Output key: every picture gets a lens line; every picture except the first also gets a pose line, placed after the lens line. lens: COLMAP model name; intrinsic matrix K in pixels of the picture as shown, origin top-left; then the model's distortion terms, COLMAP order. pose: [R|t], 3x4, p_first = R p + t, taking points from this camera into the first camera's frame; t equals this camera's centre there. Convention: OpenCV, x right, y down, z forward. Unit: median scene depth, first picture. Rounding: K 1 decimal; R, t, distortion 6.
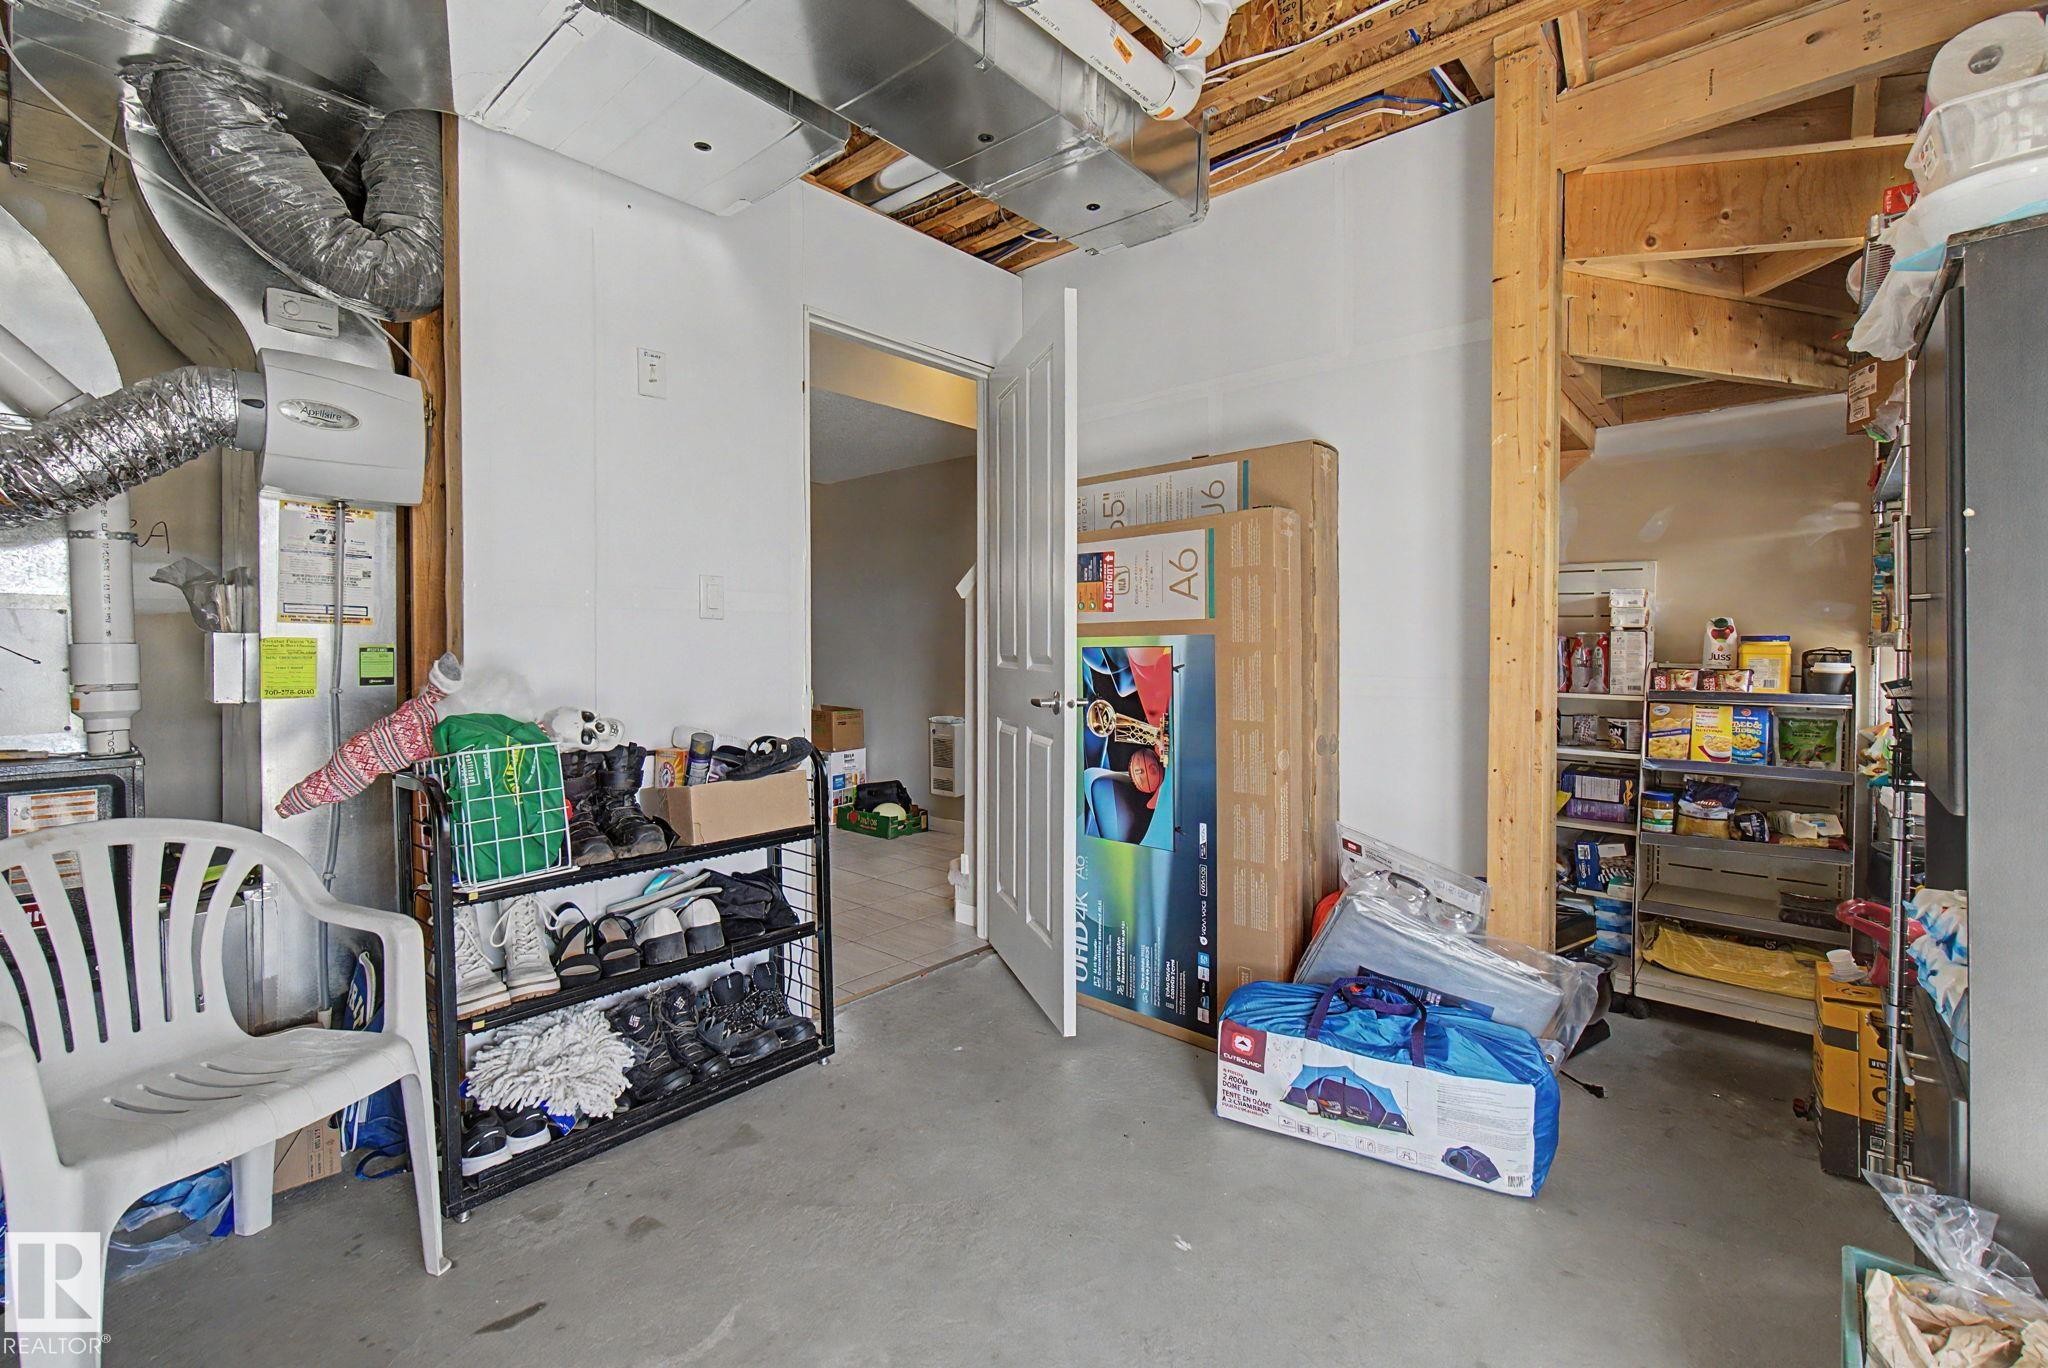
lens RADIAL K [[883.2, 0, 1007.3], [0, 883.2, 655.0], [0, 0, 1]] dist [-0.007630, 0.001733]
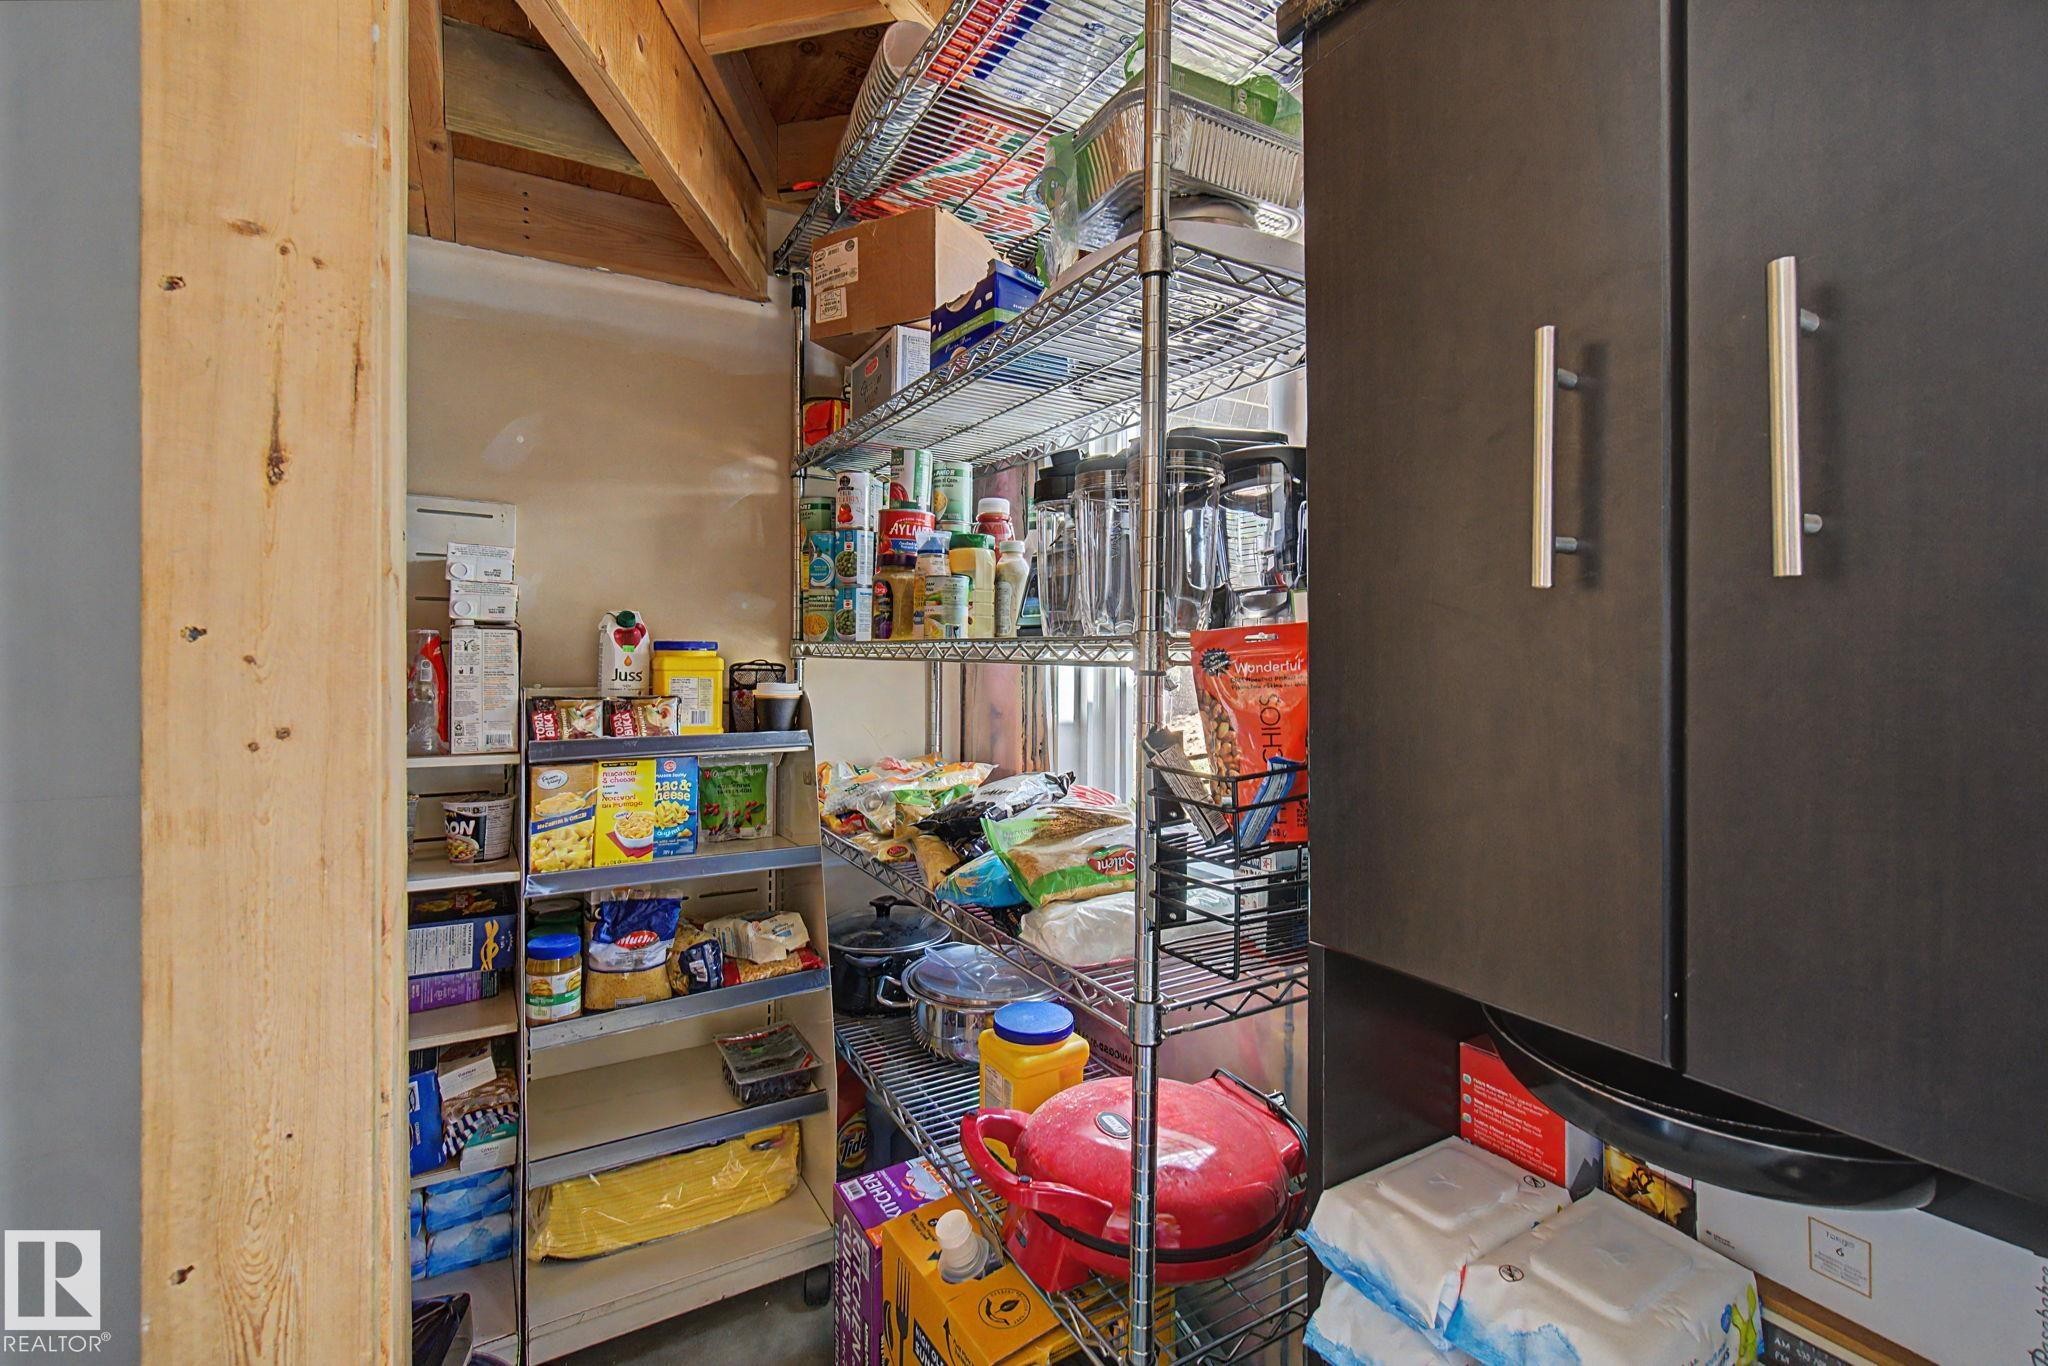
lens RADIAL K [[883.2, 0, 1015.6], [0, 883.2, 664.8], [0, 0, 1]] dist [-0.007630, 0.001733]
pose [[0.293252, -0.009524, 0.955988, 0.321838], [0.004359, 0.999953, 0.008624, -0.009504], [-0.956025, 0.001638, 0.293280, 0.583194]]
